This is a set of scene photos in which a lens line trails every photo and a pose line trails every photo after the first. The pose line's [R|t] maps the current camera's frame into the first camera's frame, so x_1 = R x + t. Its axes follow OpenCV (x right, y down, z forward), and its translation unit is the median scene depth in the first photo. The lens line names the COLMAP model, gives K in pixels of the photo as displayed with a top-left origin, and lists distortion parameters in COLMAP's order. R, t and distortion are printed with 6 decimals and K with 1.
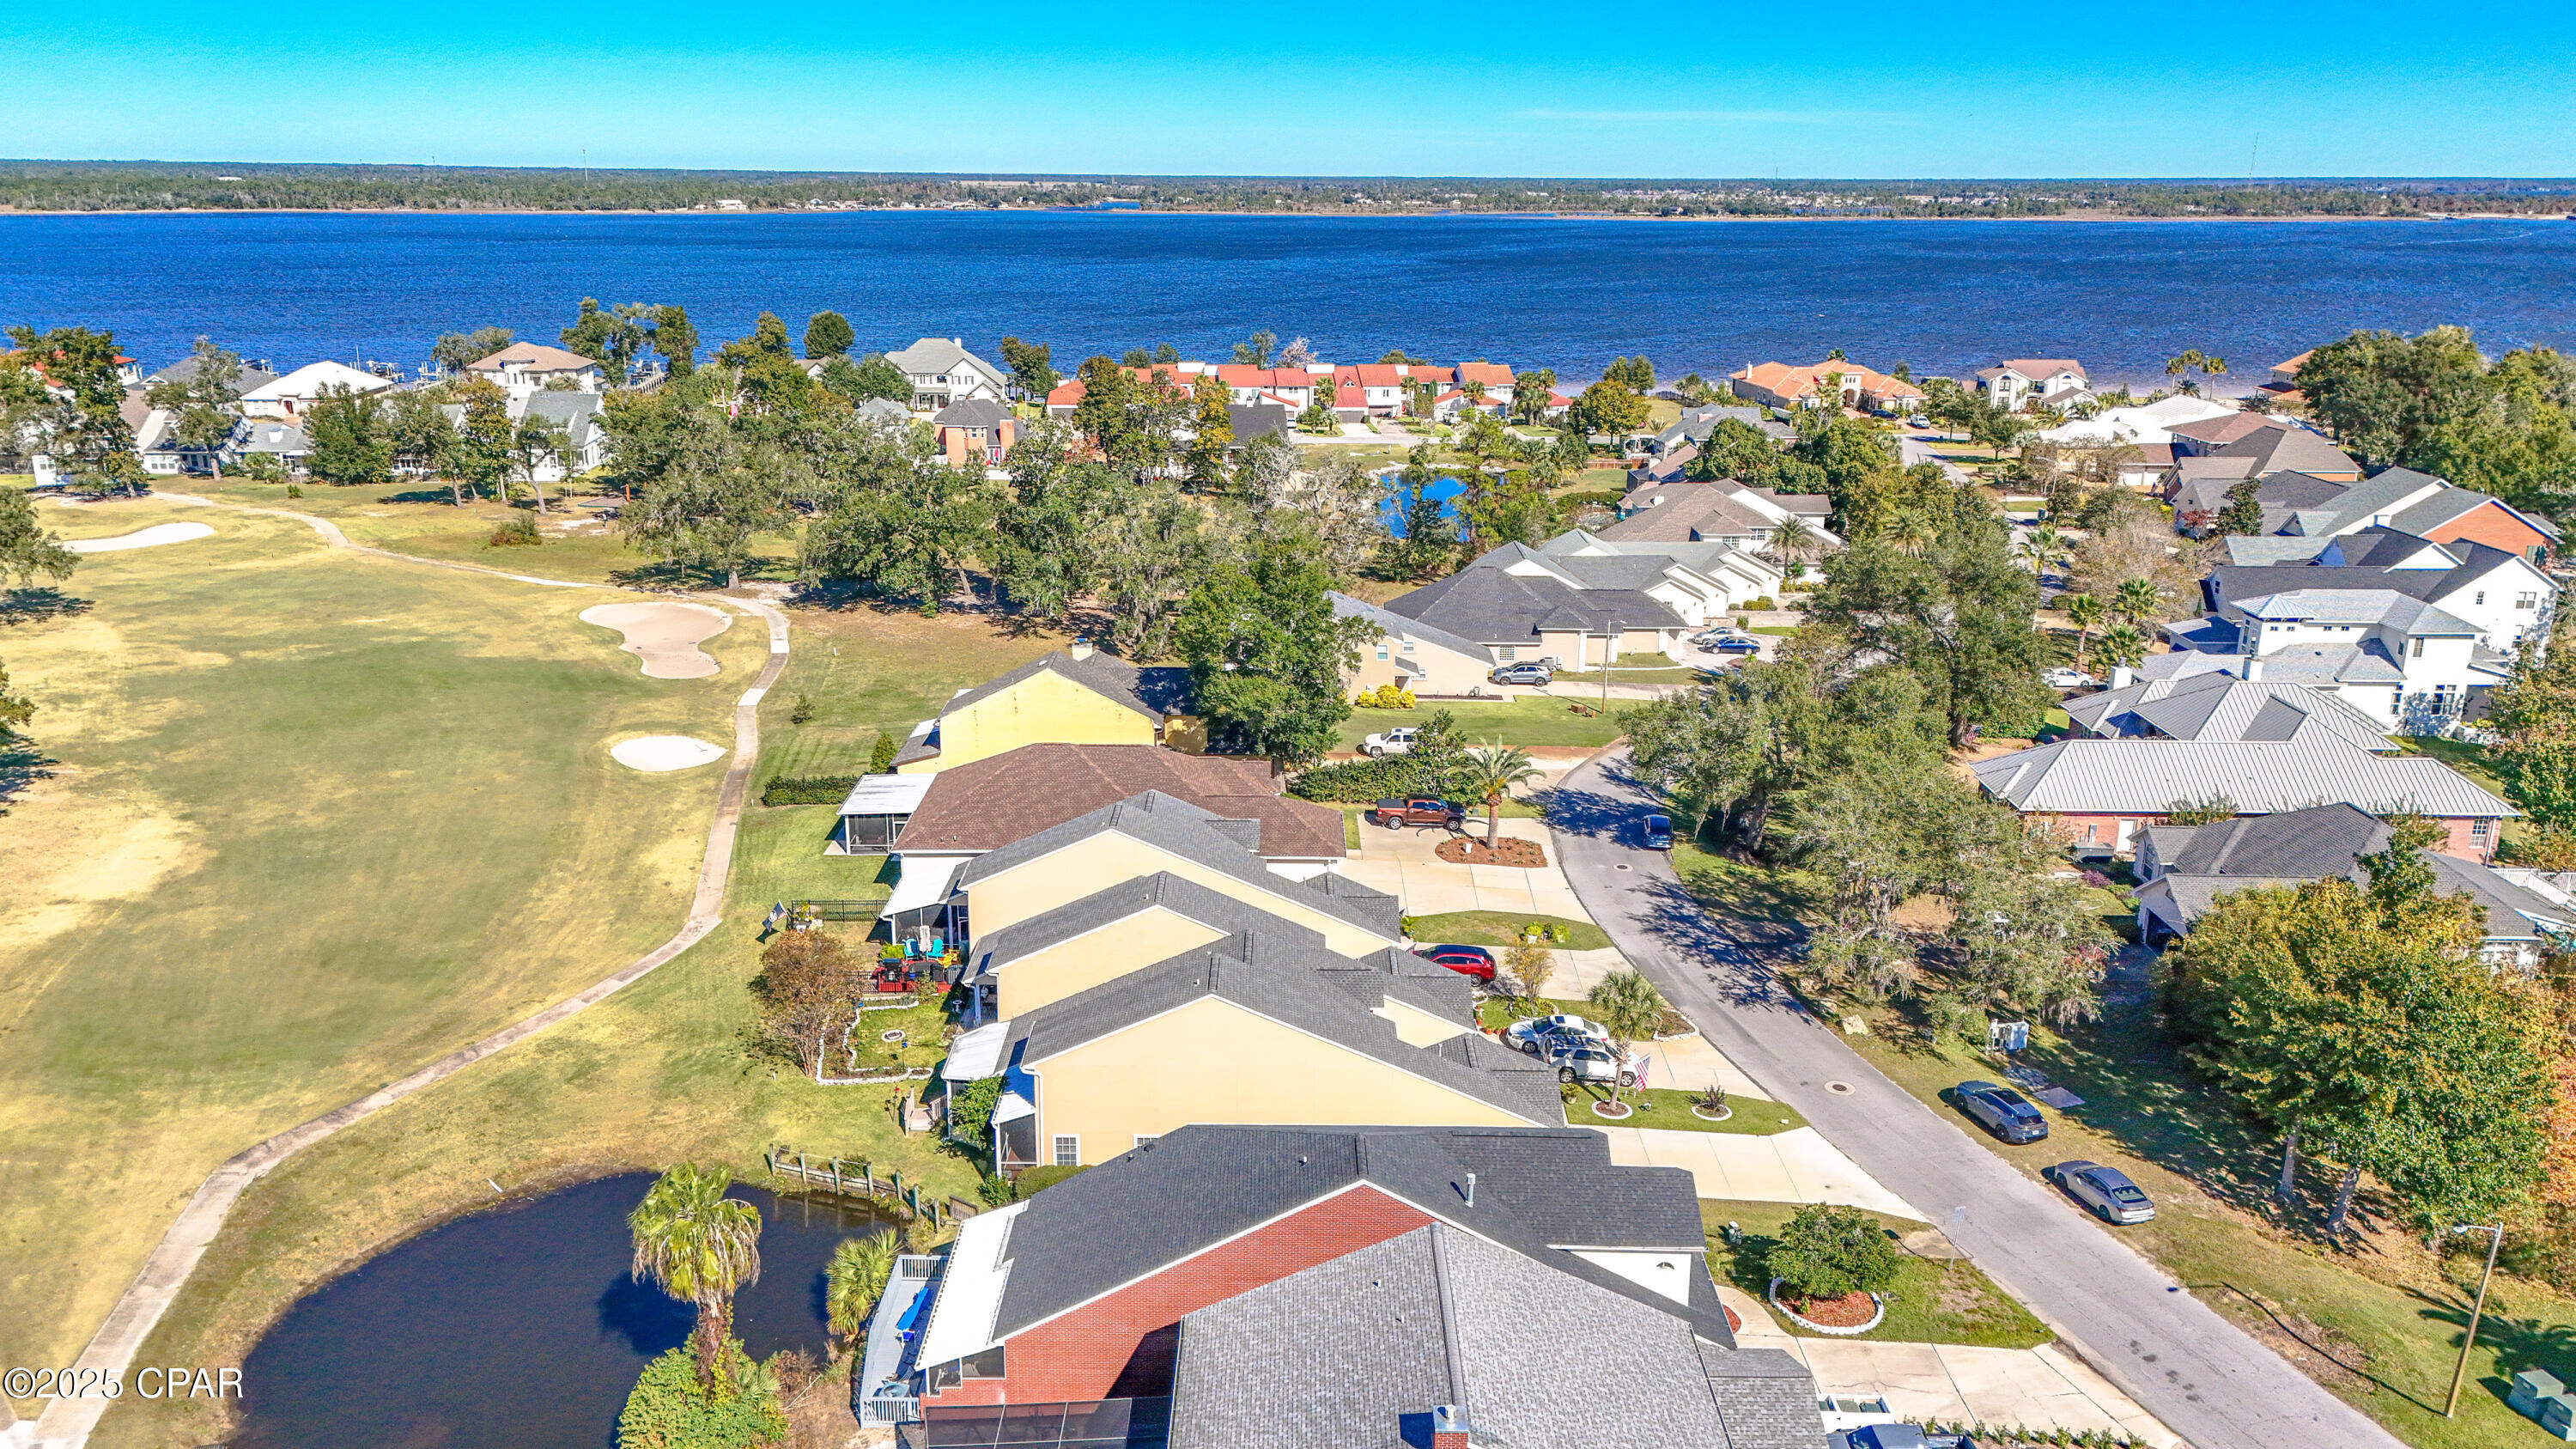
lens RADIAL K [[1884.5, 0, 1288.7], [0, 1884.5, 720.4], [0, 0, 1]] dist [0.081671, -0.075995]
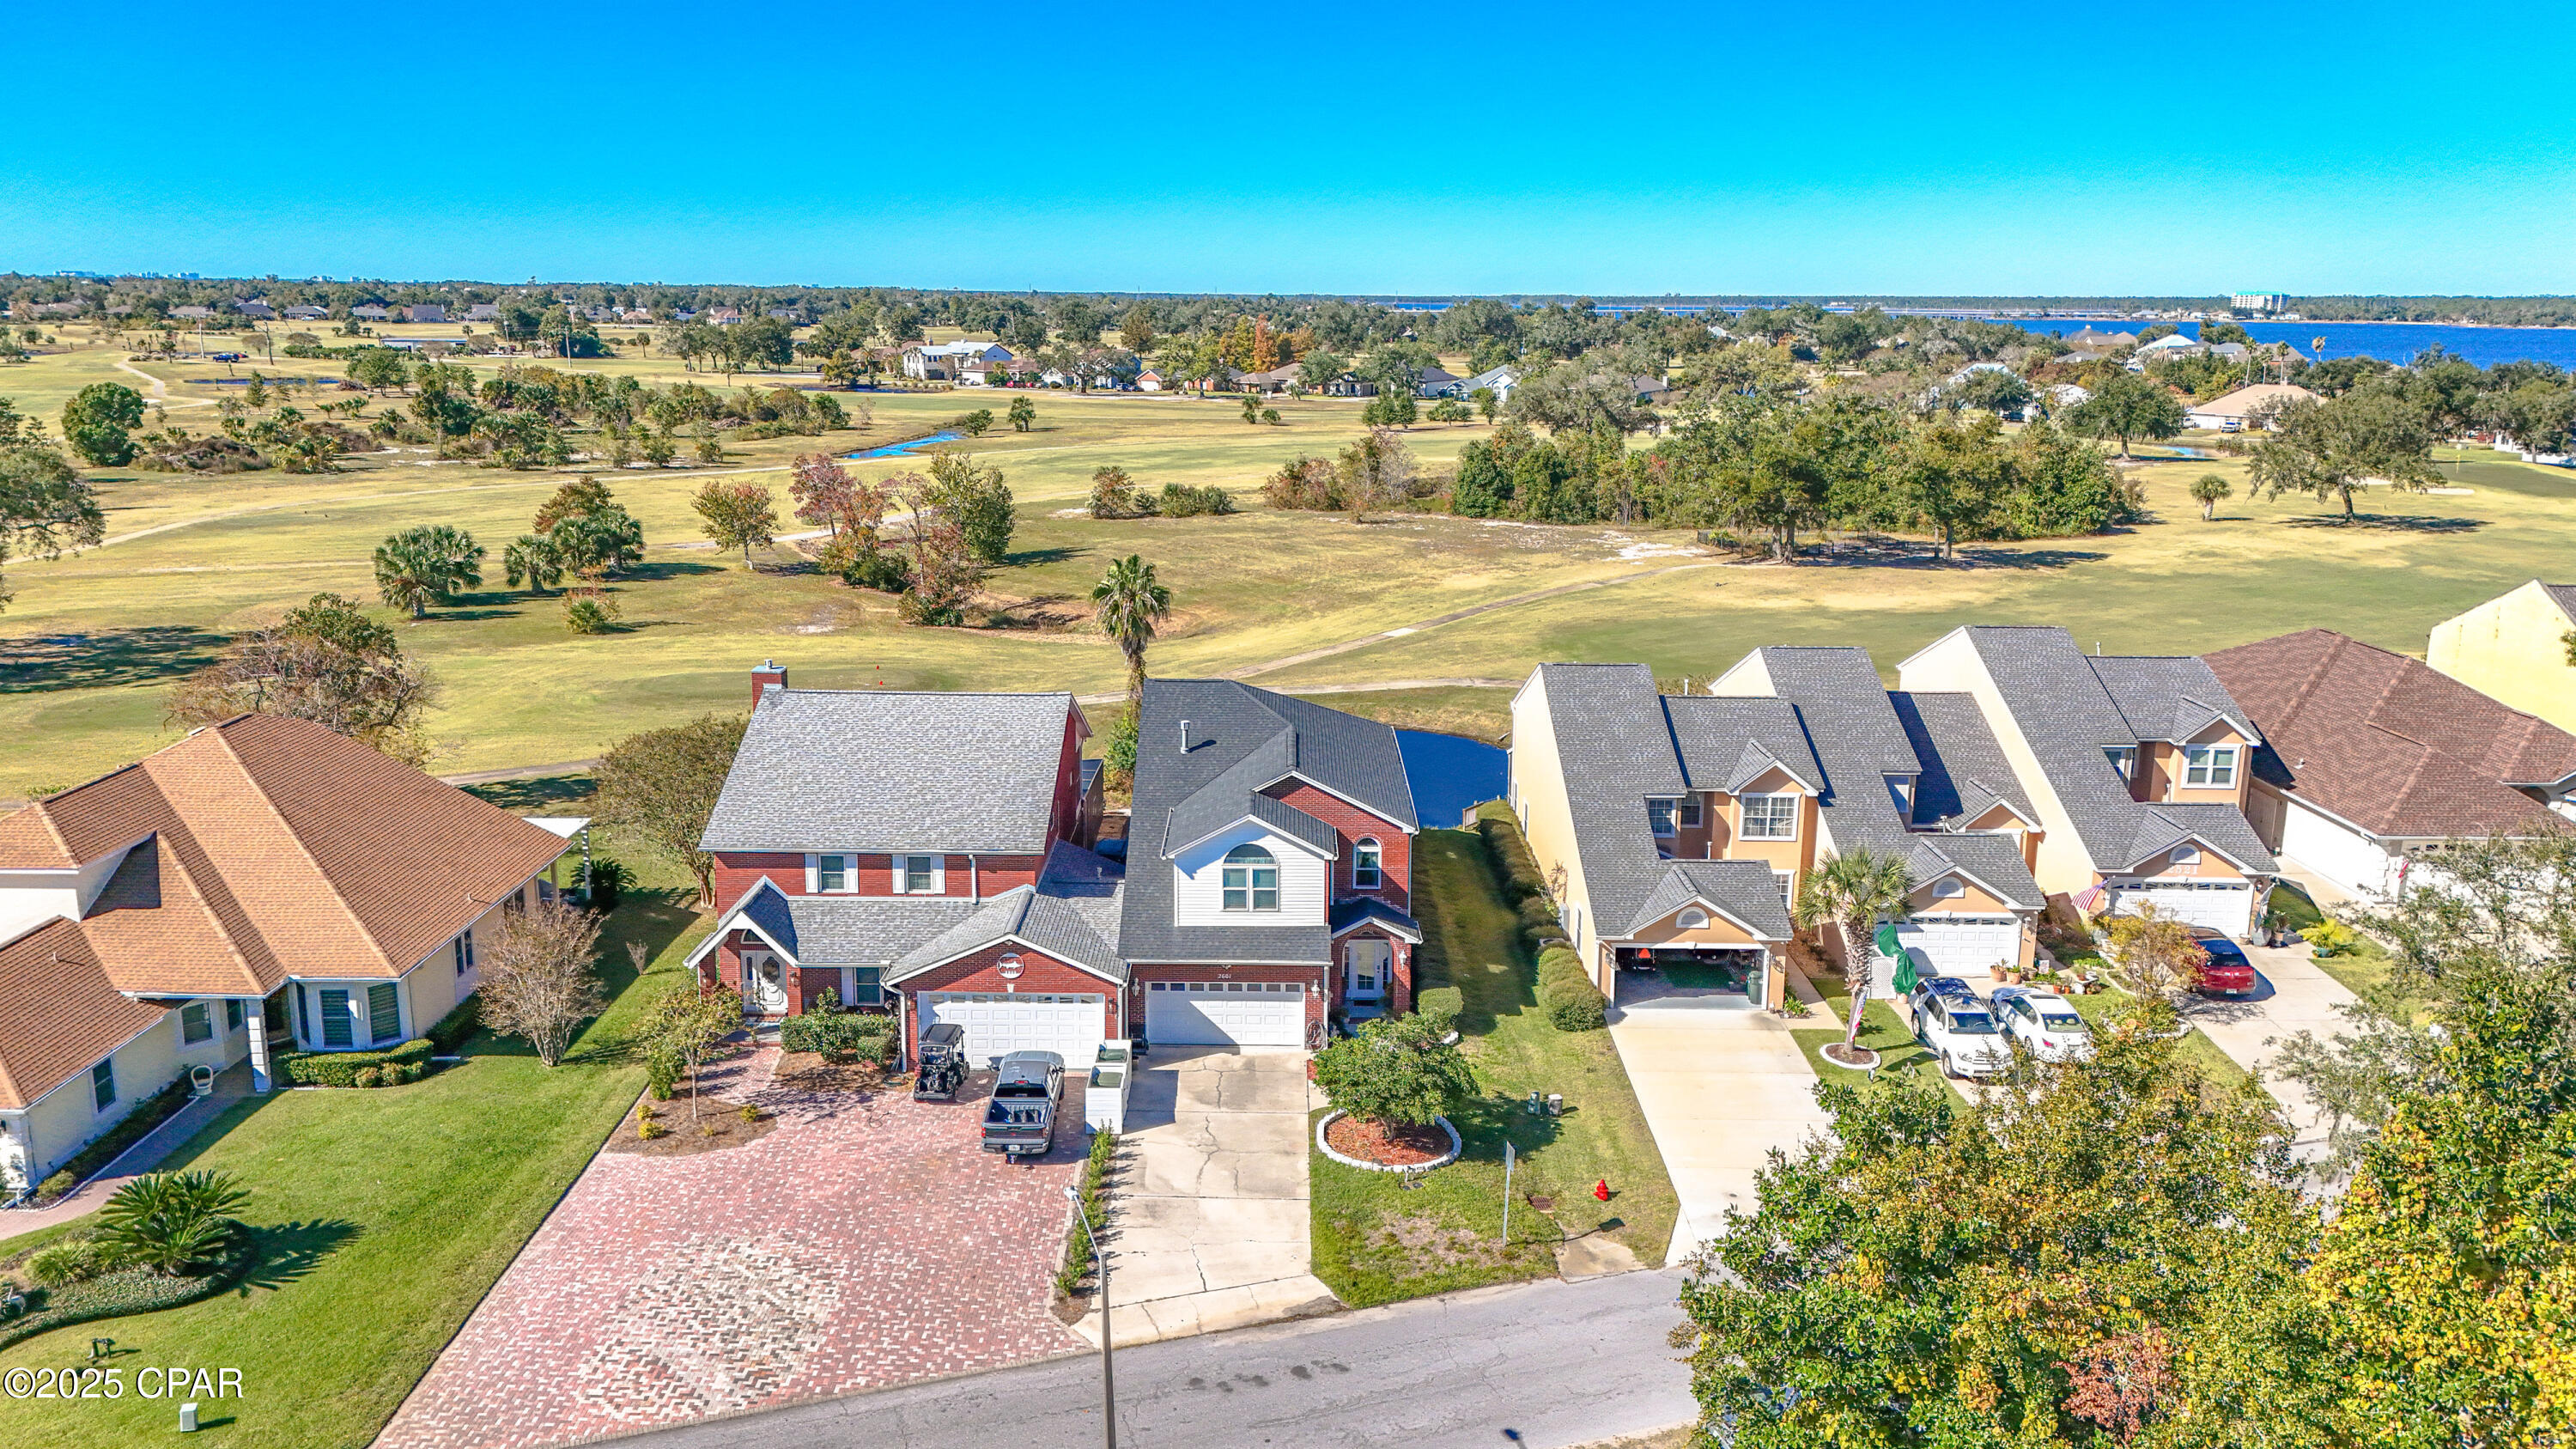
lens RADIAL K [[1884.5, 0, 1284.2], [0, 1884.5, 706.4], [0, 0, 1]] dist [0.081671, -0.075995]
pose [[0.006952, 0.205155, -0.978705, 0.961833], [-0.283158, 0.939074, 0.194836, 0.015901], [0.959048, 0.275773, 0.064620, 0.864053]]
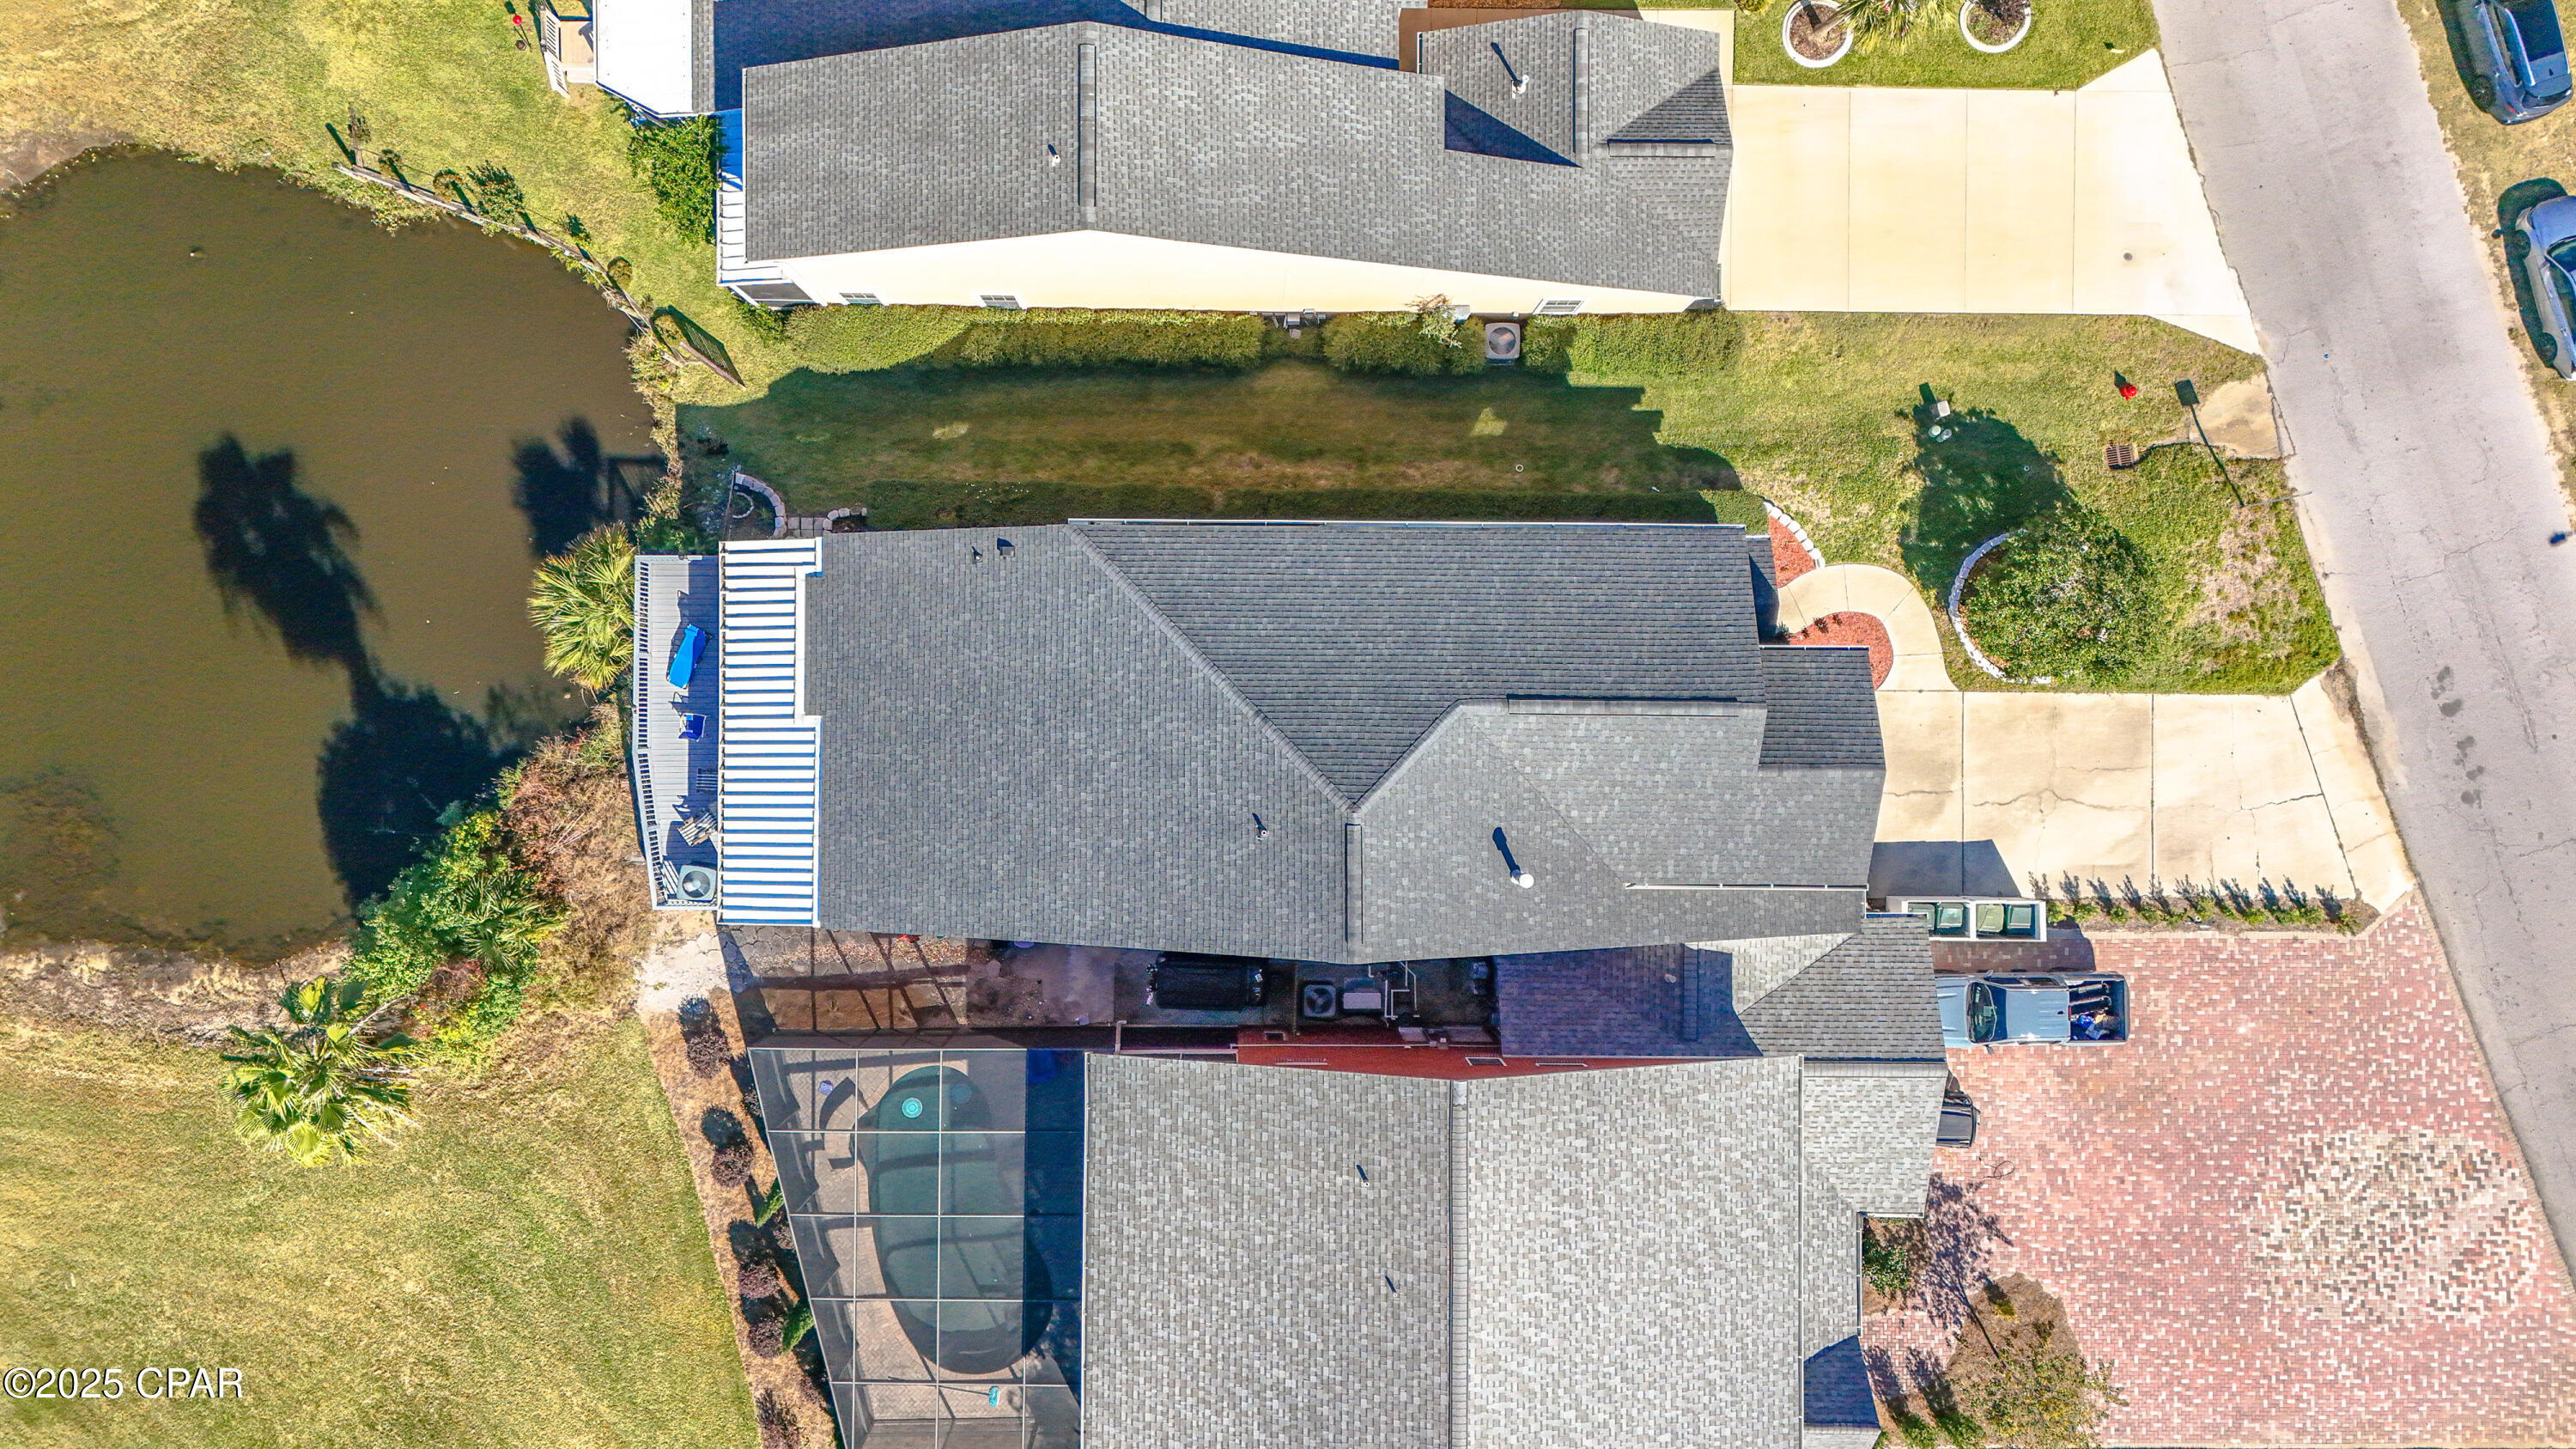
lens RADIAL K [[1884.5, 0, 1279.8], [0, 1884.5, 715.0], [0, 0, 1]] dist [0.081671, -0.075995]
pose [[0.999841, 0.001347, 0.017789, 0.002657], [-0.017477, 0.274084, 0.961547, -0.330399], [-0.003581, -0.961705, 0.274064, 0.774410]]
